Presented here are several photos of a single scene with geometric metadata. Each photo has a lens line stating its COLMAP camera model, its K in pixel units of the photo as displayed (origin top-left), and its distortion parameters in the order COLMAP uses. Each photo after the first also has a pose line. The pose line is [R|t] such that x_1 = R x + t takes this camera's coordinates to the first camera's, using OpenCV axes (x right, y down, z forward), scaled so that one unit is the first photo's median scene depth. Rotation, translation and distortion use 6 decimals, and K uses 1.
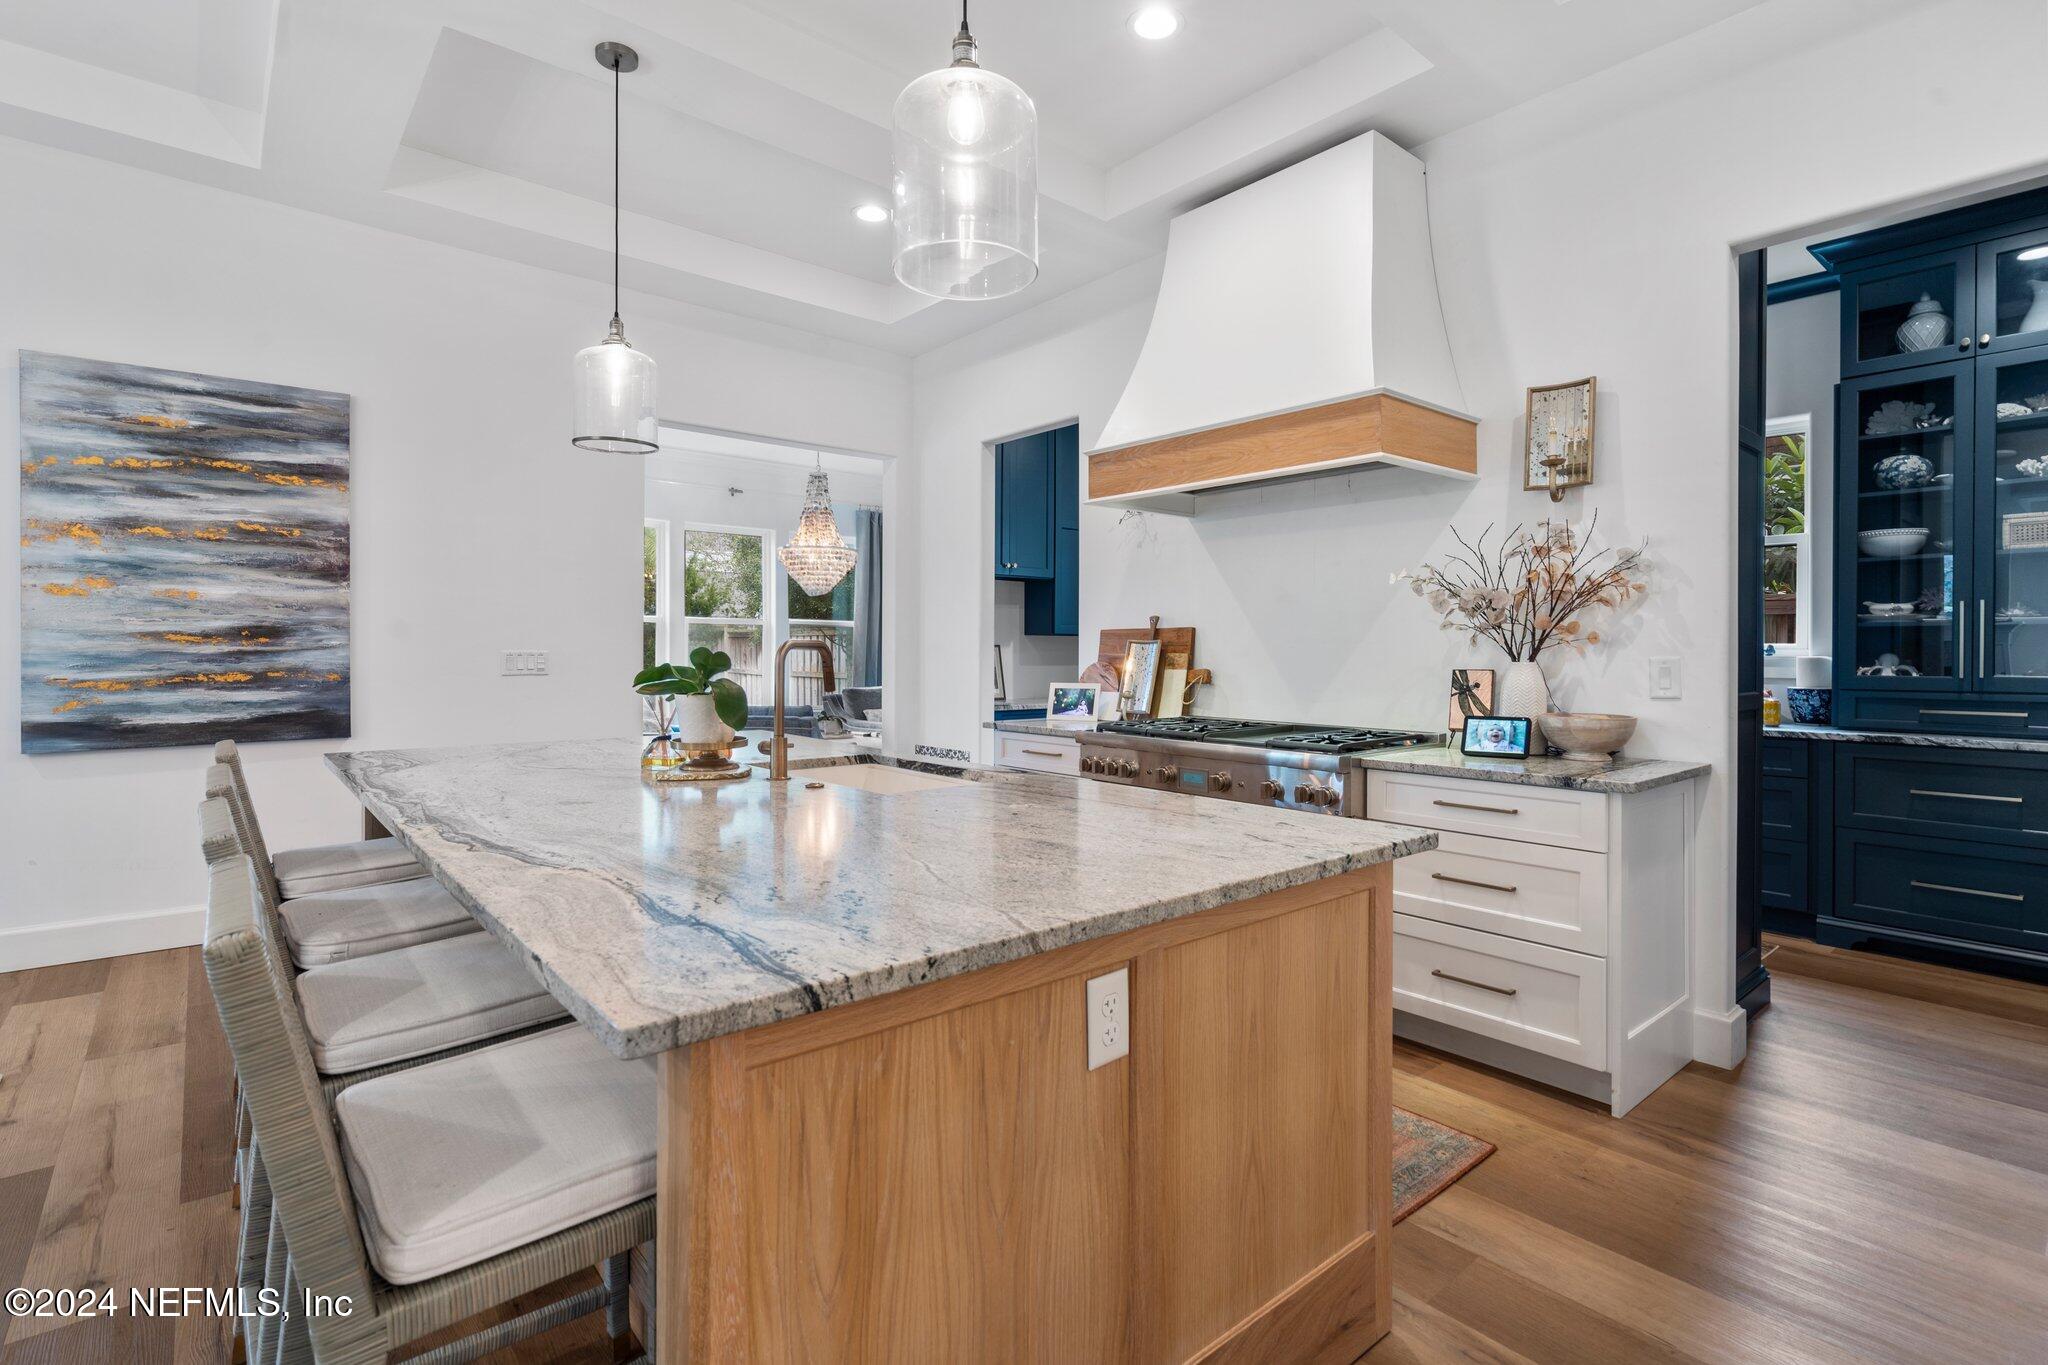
lens RADIAL K [[945.4, 0, 1035.2], [0, 945.4, 655.9], [0, 0, 1]] dist [0.001579, 0.000721]
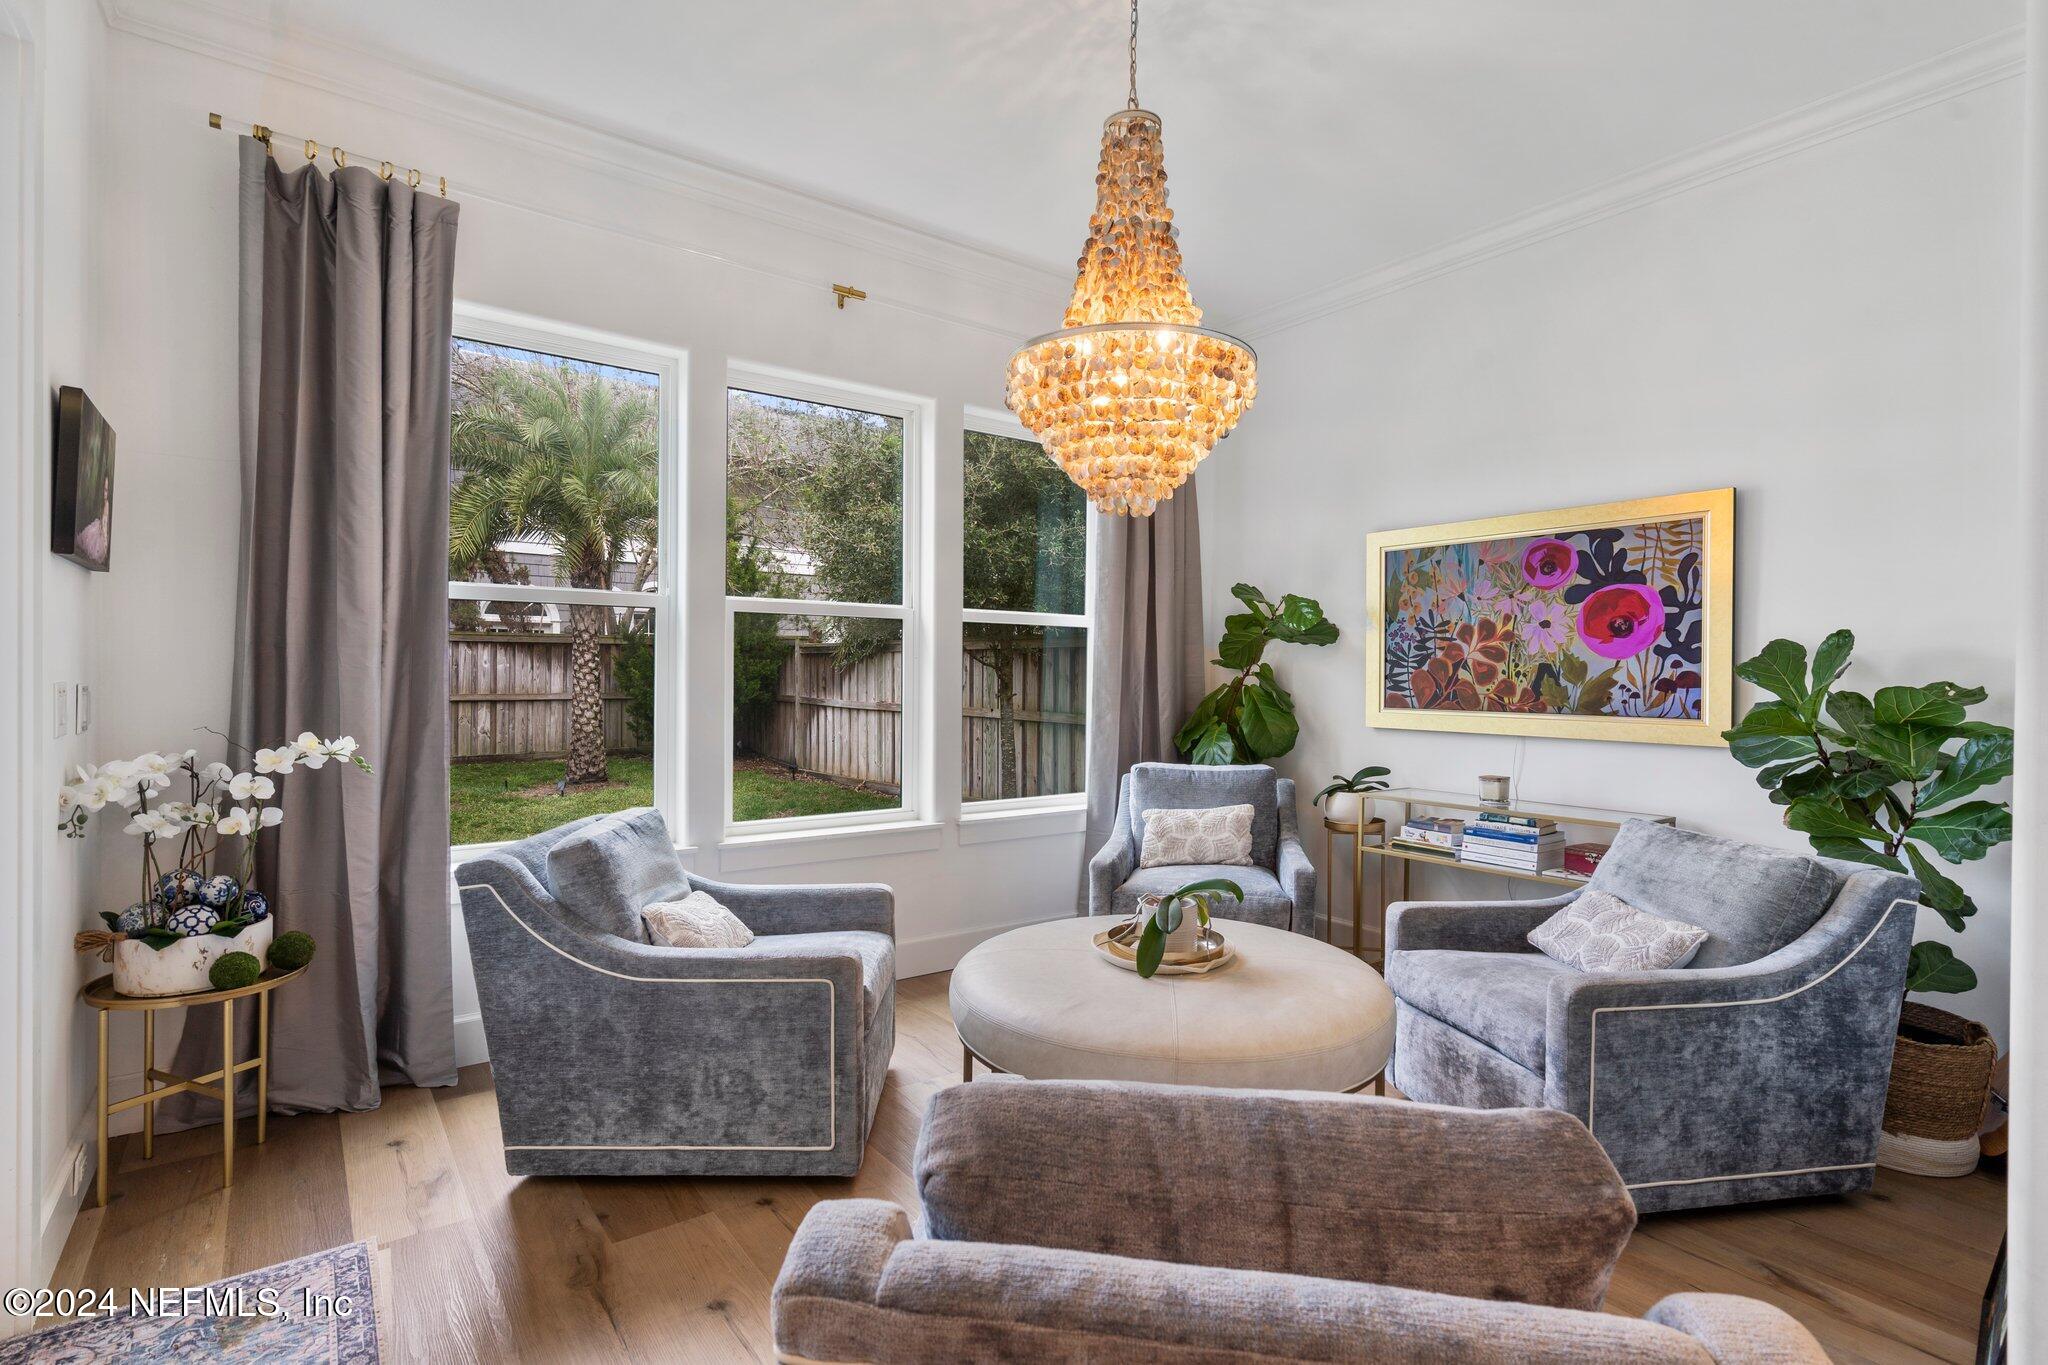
lens RADIAL K [[999.4, 0, 1055.8], [0, 999.4, 681.3], [0, 0, 1]] dist [0.001785, 0.000611]
pose [[0.998541, 0.003593, -0.053887, -0.498538], [-0.003371, 0.999985, 0.004210, -0.016670], [0.053901, -0.004022, 0.998538, 1.399467]]
